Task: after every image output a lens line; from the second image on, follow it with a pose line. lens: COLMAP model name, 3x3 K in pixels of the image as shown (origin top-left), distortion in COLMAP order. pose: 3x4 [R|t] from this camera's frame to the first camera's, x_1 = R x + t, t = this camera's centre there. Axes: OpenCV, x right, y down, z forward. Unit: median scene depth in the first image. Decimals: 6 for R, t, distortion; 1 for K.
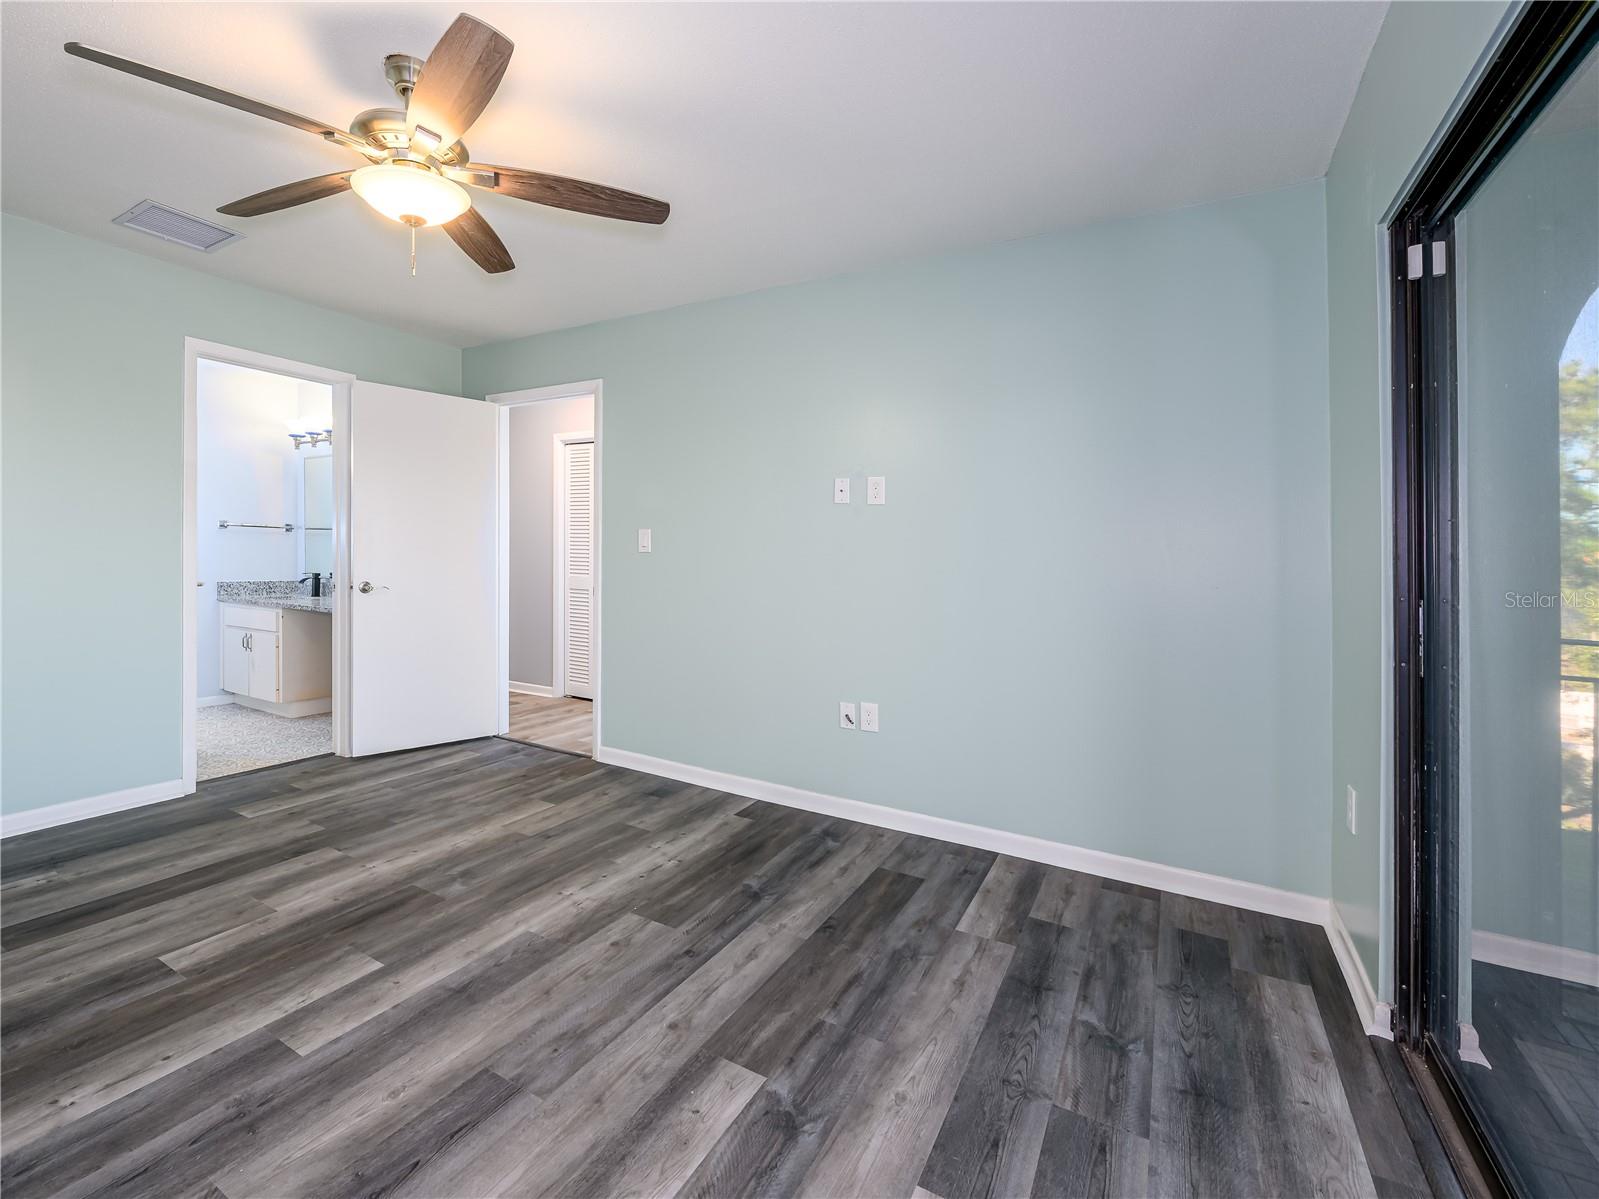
lens RADIAL K [[702.4, 0, 799.5], [0, 702.4, 599.5], [0, 0, 1]] dist [-0.021377, 0.000087]
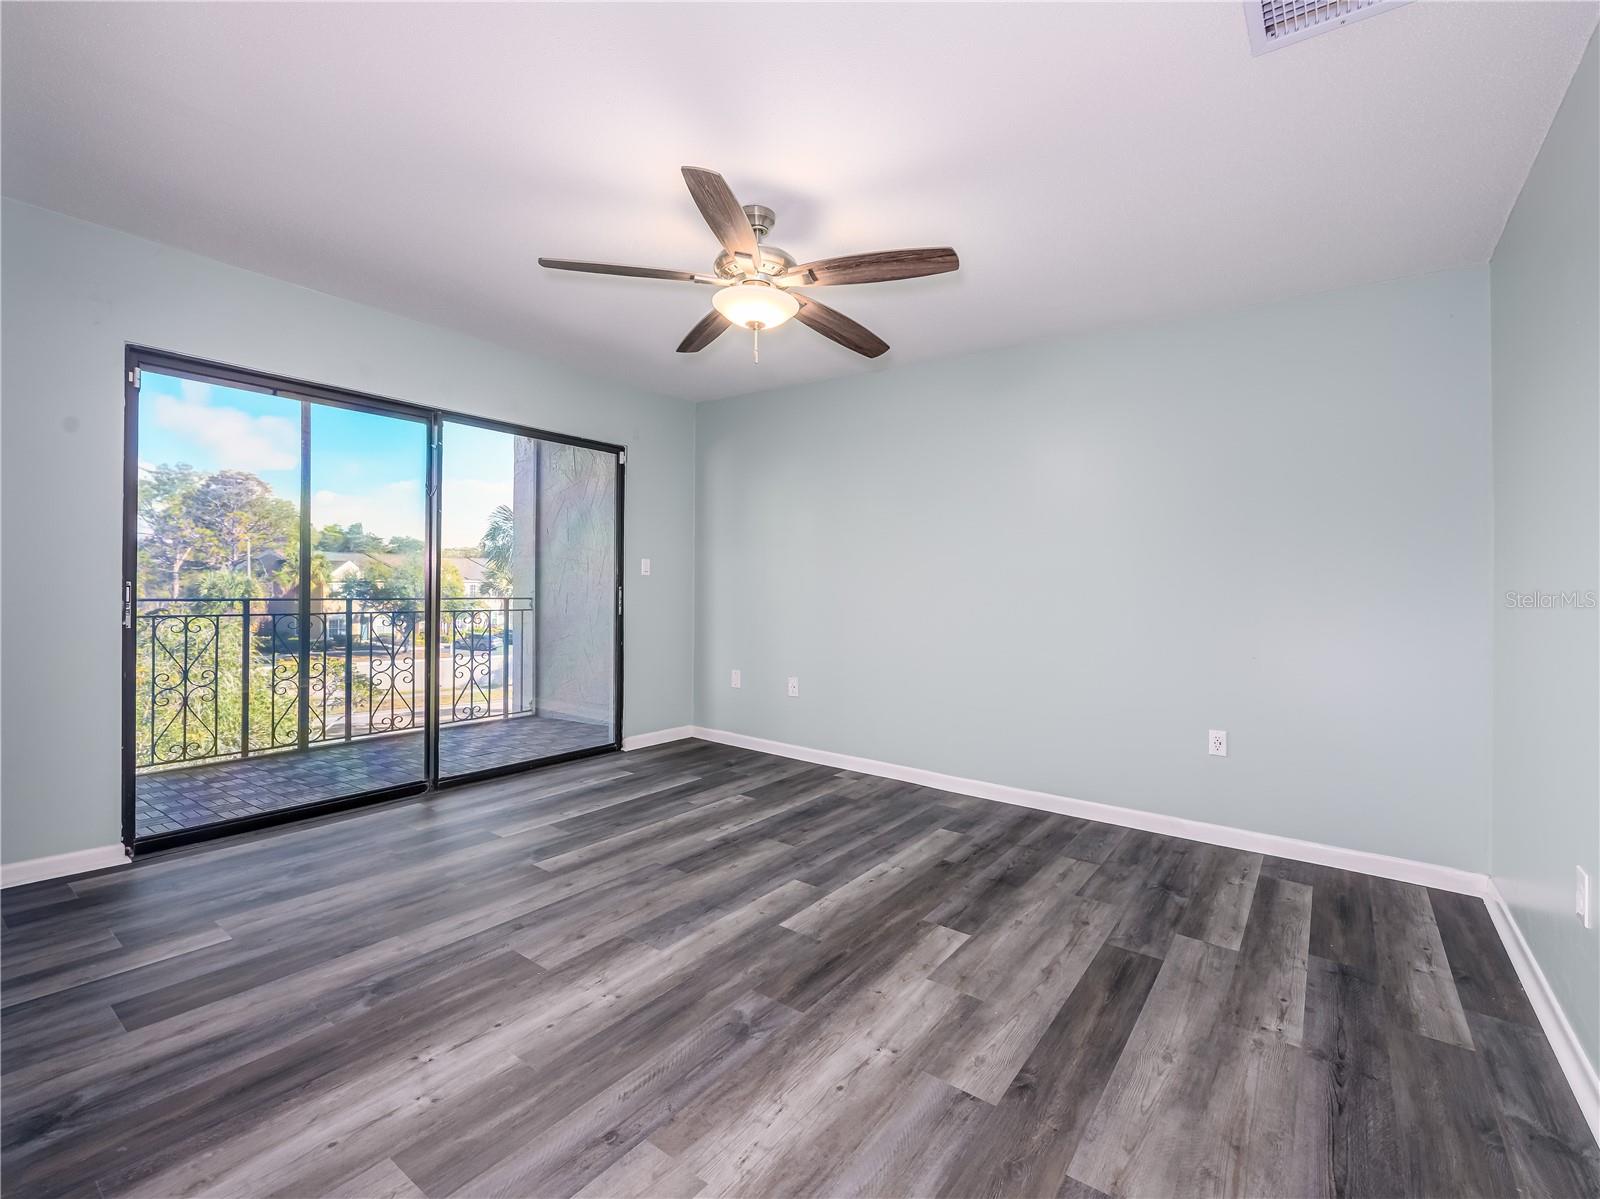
lens RADIAL K [[702.9, 0, 800.0], [0, 702.9, 599.5], [0, 0, 1]] dist [-0.021377, 0.000087]
pose [[-0.979002, -0.061946, 0.194208, -0.739487], [-0.045593, 0.995114, 0.087575, -0.108051], [-0.198684, 0.076882, -0.977043, 1.873461]]
